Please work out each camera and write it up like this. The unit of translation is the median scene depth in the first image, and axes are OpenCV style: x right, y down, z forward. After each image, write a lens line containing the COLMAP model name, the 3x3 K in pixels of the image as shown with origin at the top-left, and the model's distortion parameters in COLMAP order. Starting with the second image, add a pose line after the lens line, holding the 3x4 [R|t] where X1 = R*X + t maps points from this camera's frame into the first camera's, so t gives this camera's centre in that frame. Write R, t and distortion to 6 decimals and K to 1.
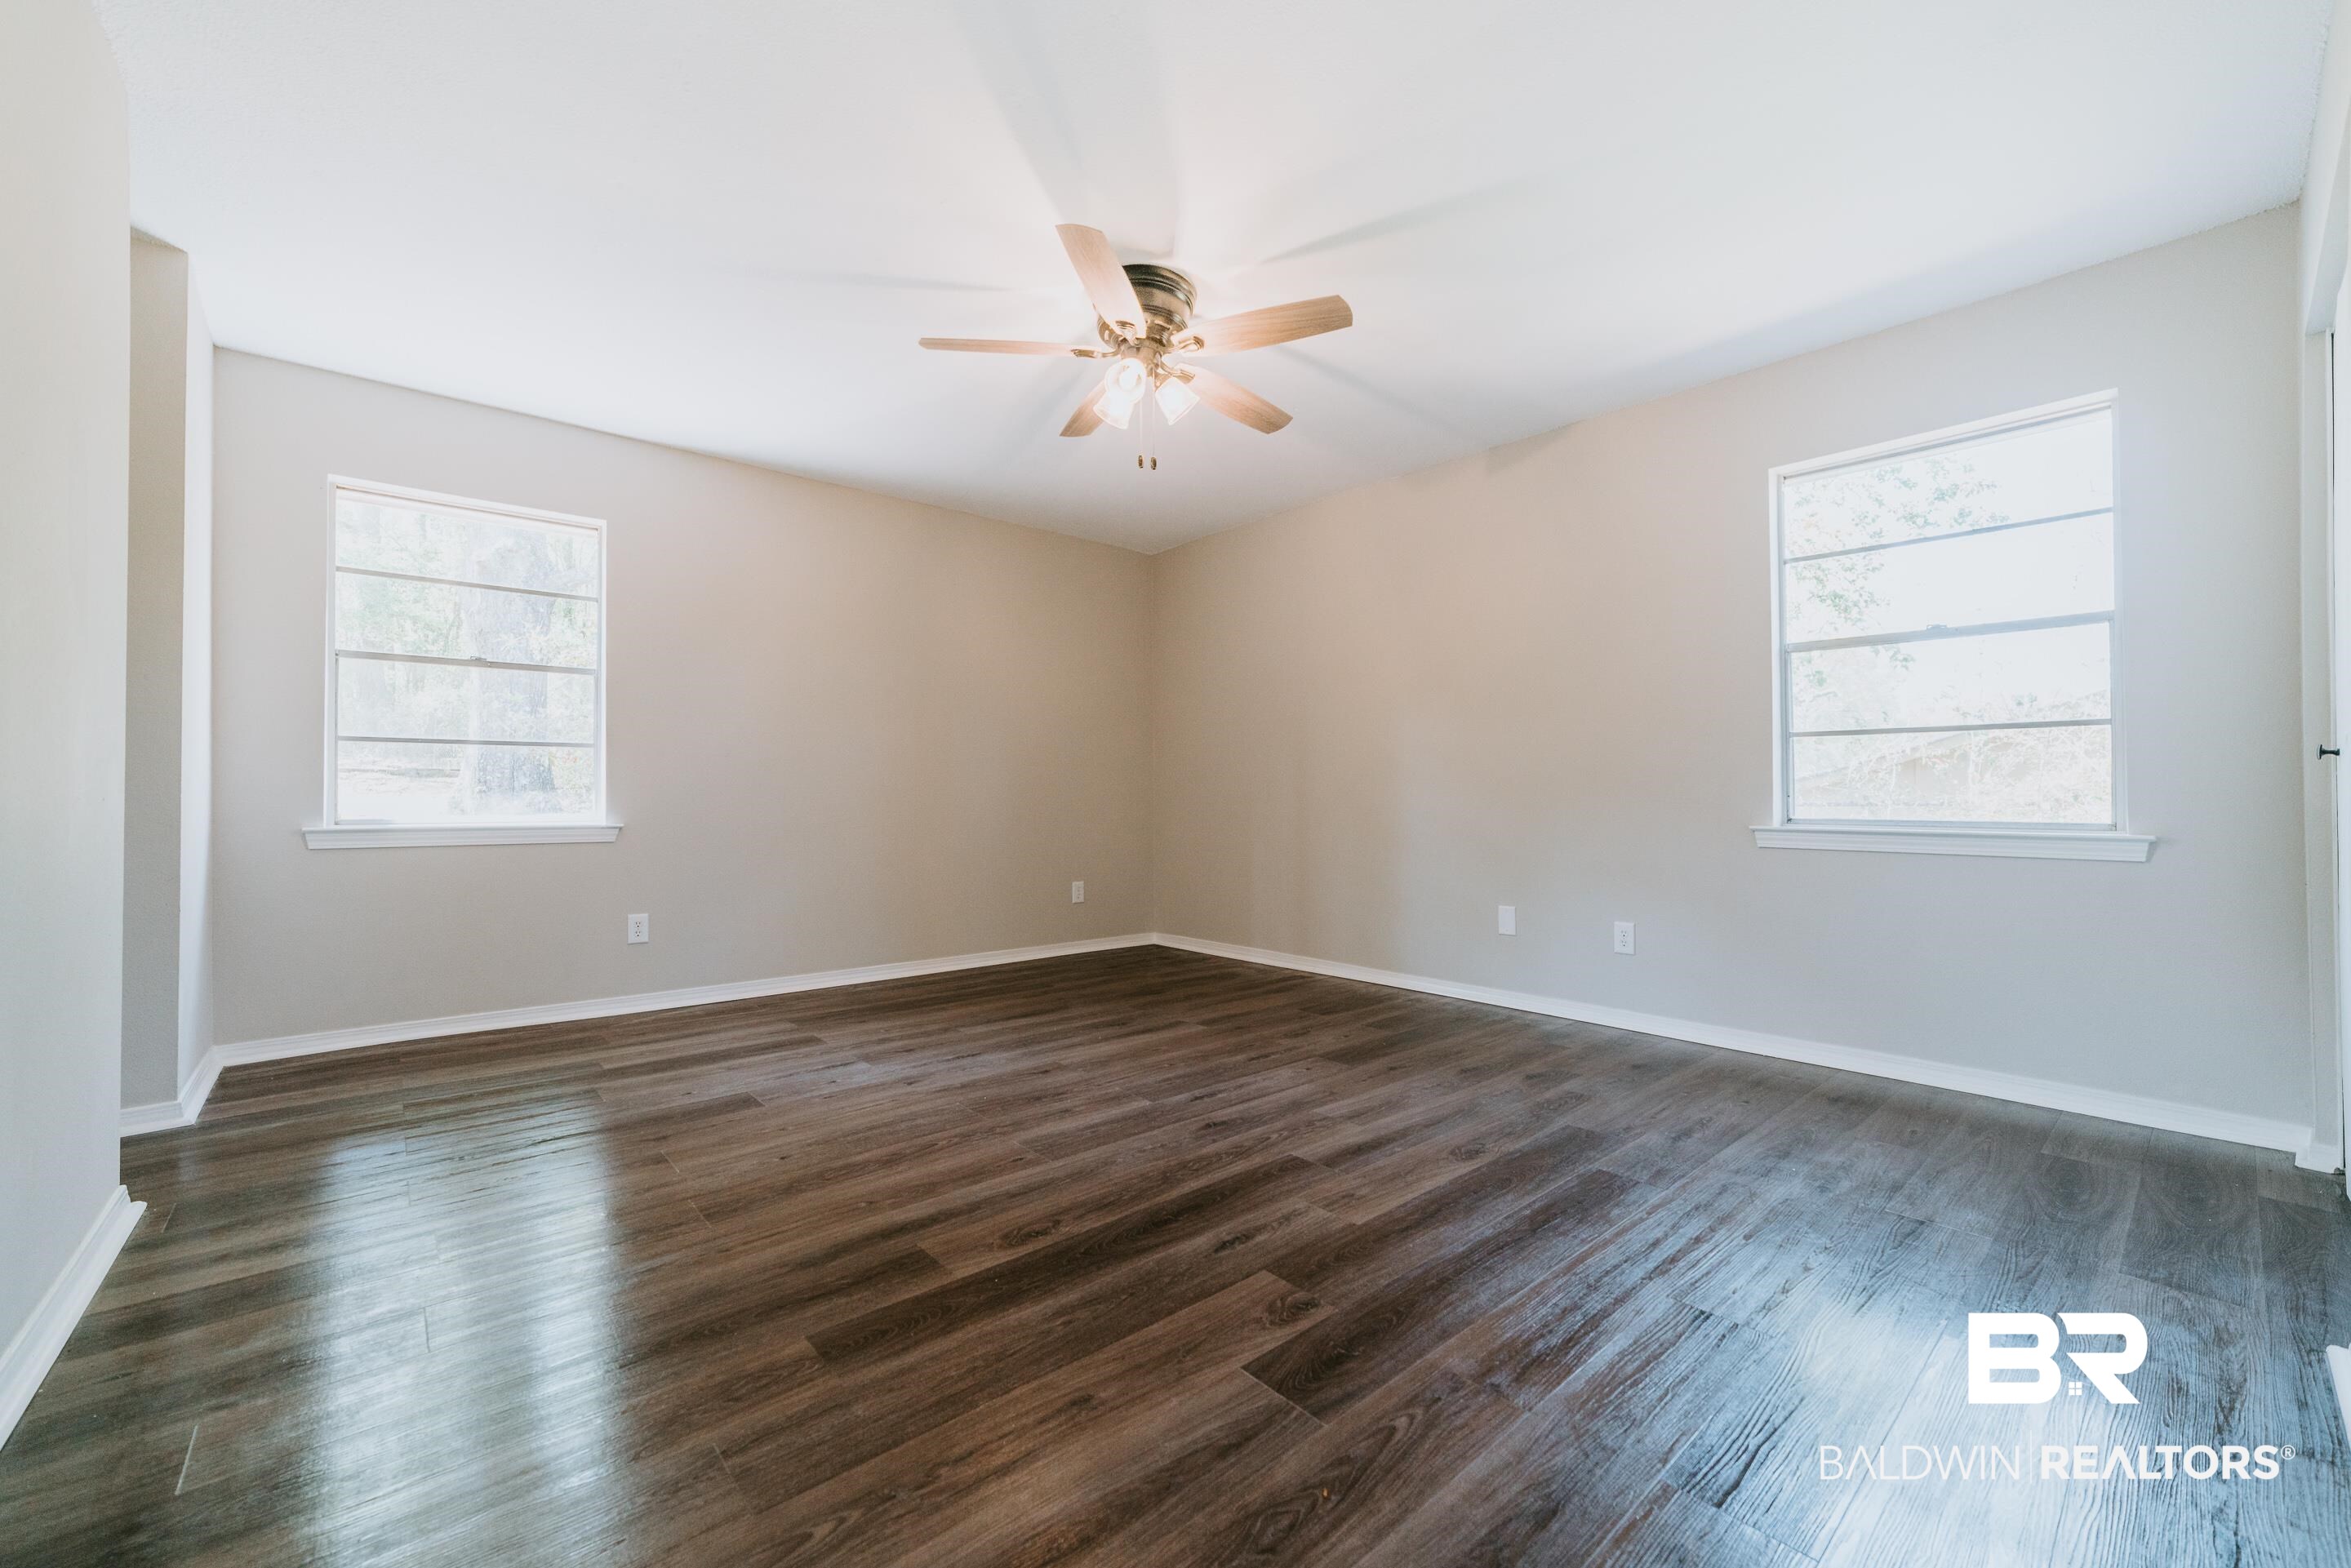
lens RADIAL K [[914.6, 0, 1171.0], [0, 914.6, 788.3], [0, 0, 1]] dist [0.000636, 0.000150]
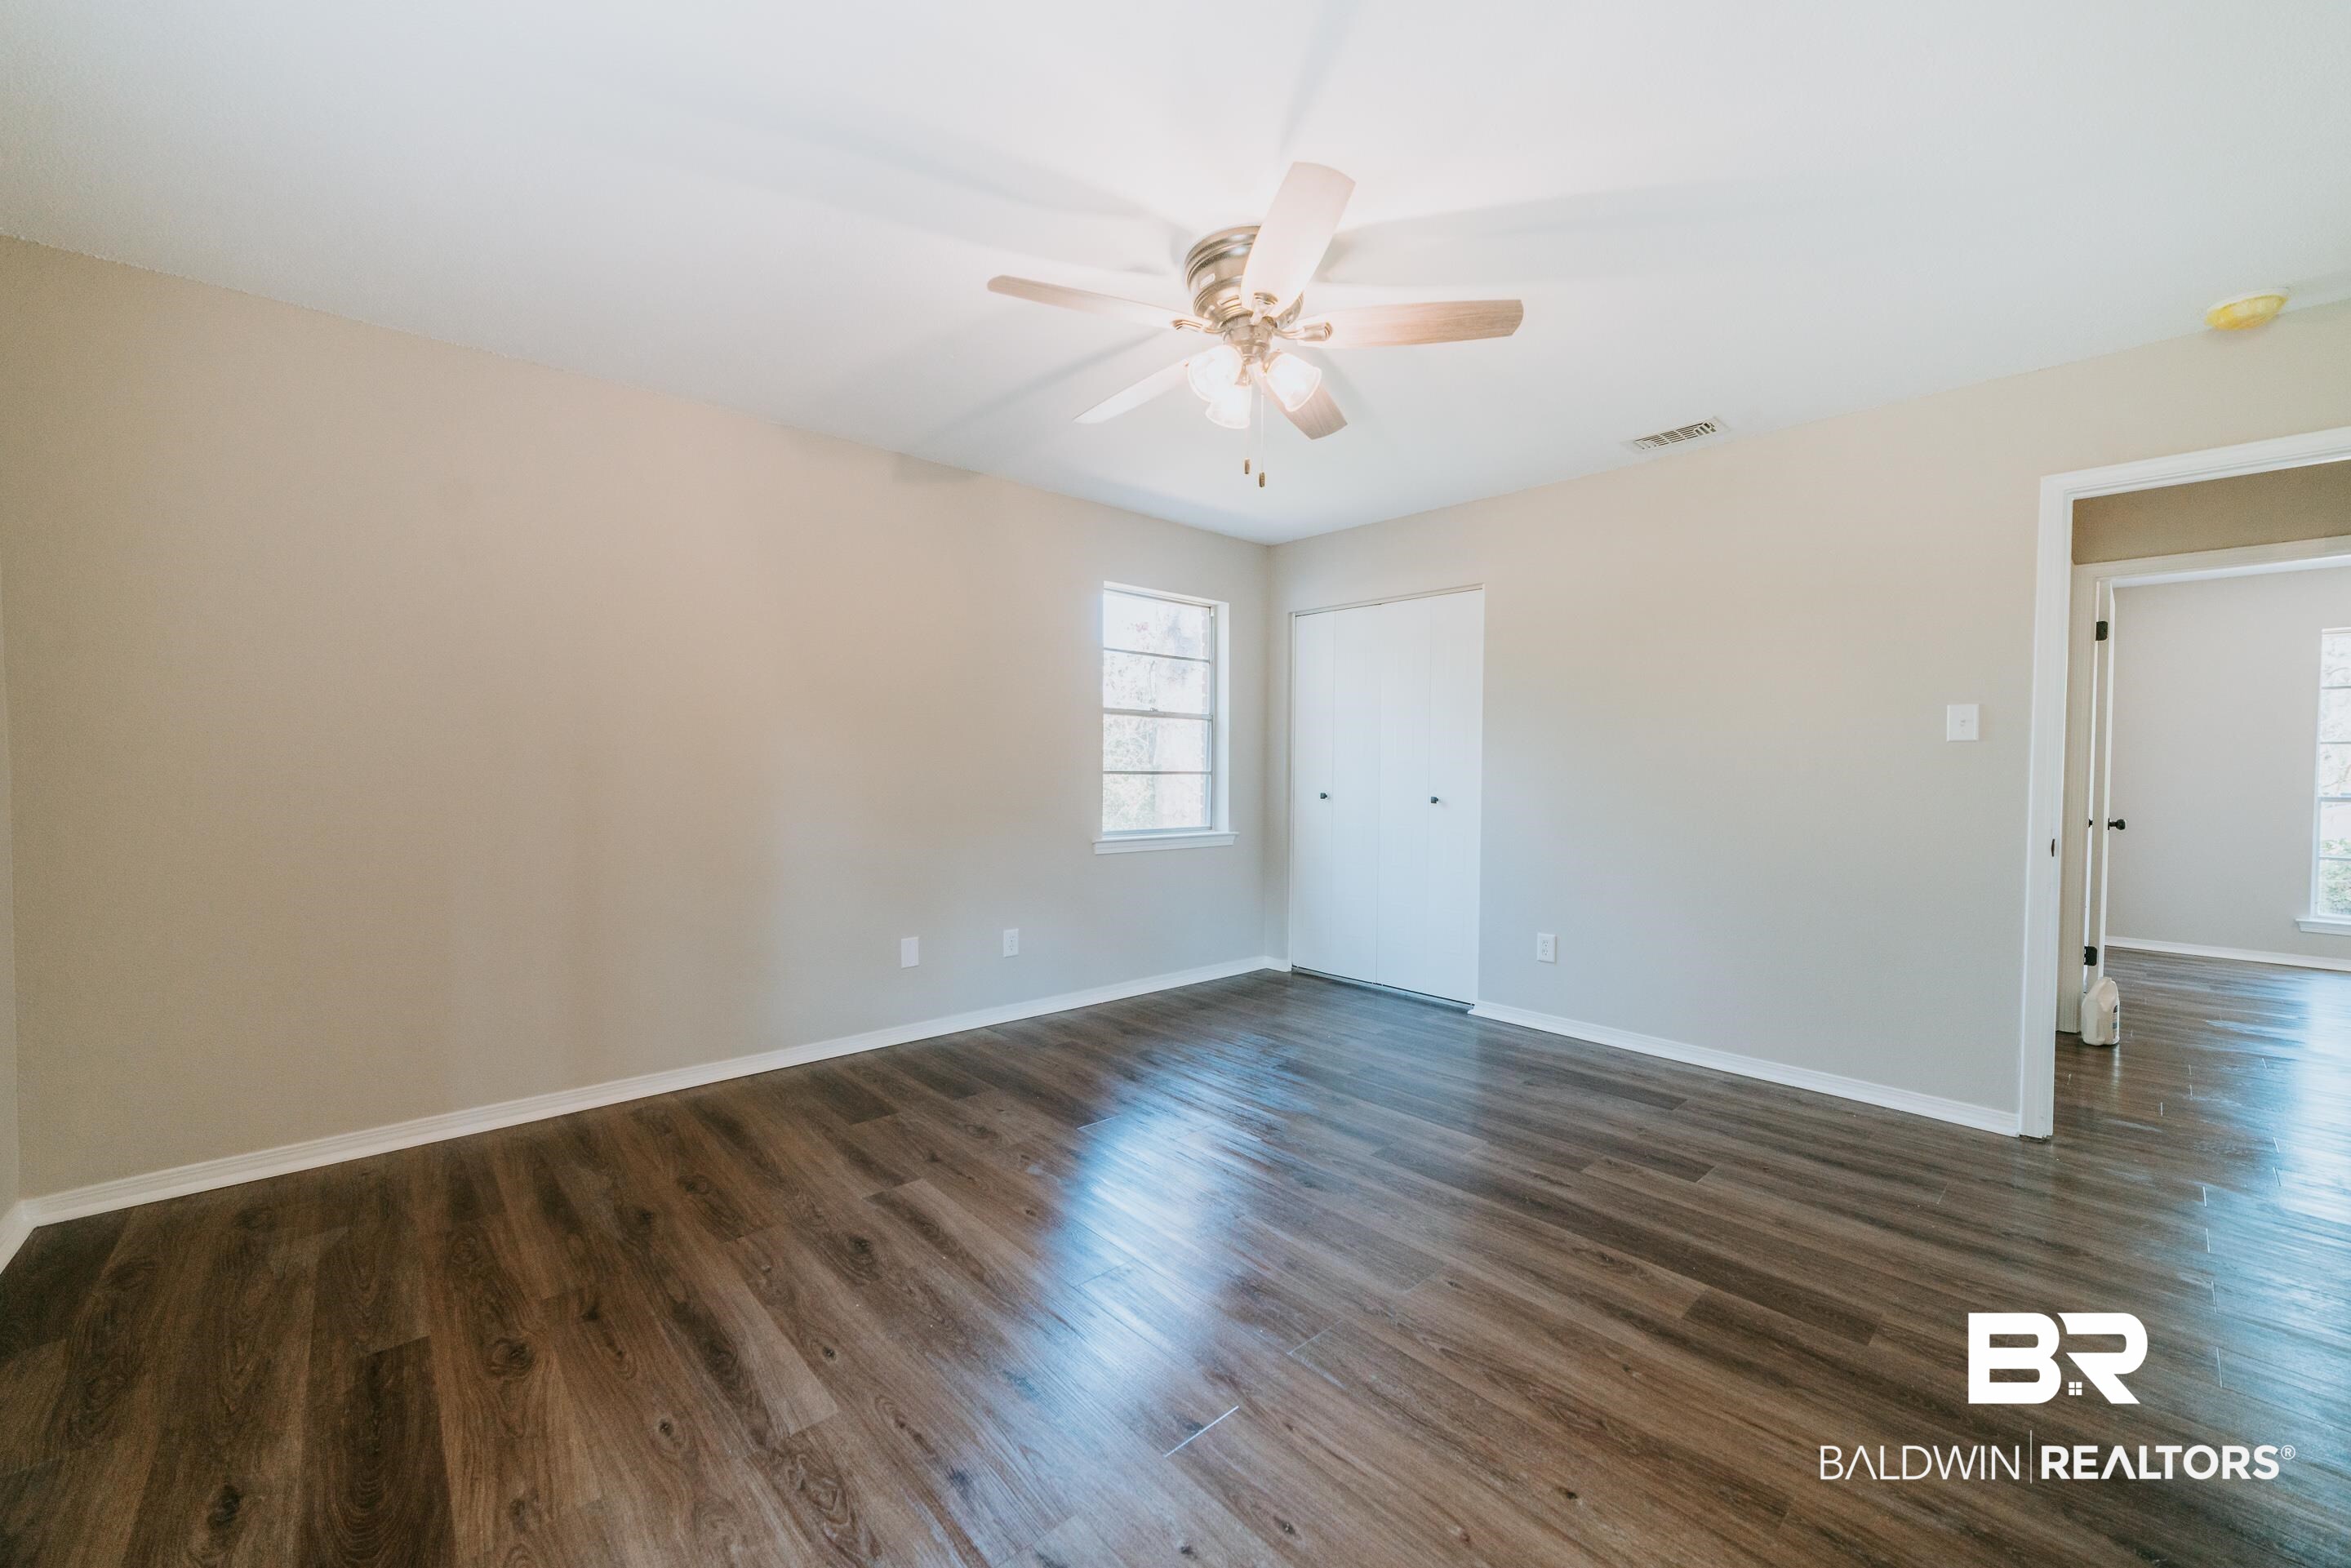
lens RADIAL K [[914.6, 0, 1171.0], [0, 914.6, 788.3], [0, 0, 1]] dist [0.000636, 0.000150]
pose [[-0.017962, -0.024037, 0.999550, -1.103322], [-0.017137, 0.999572, 0.023729, -0.105212], [-0.999692, -0.016703, -0.018366, 1.367099]]
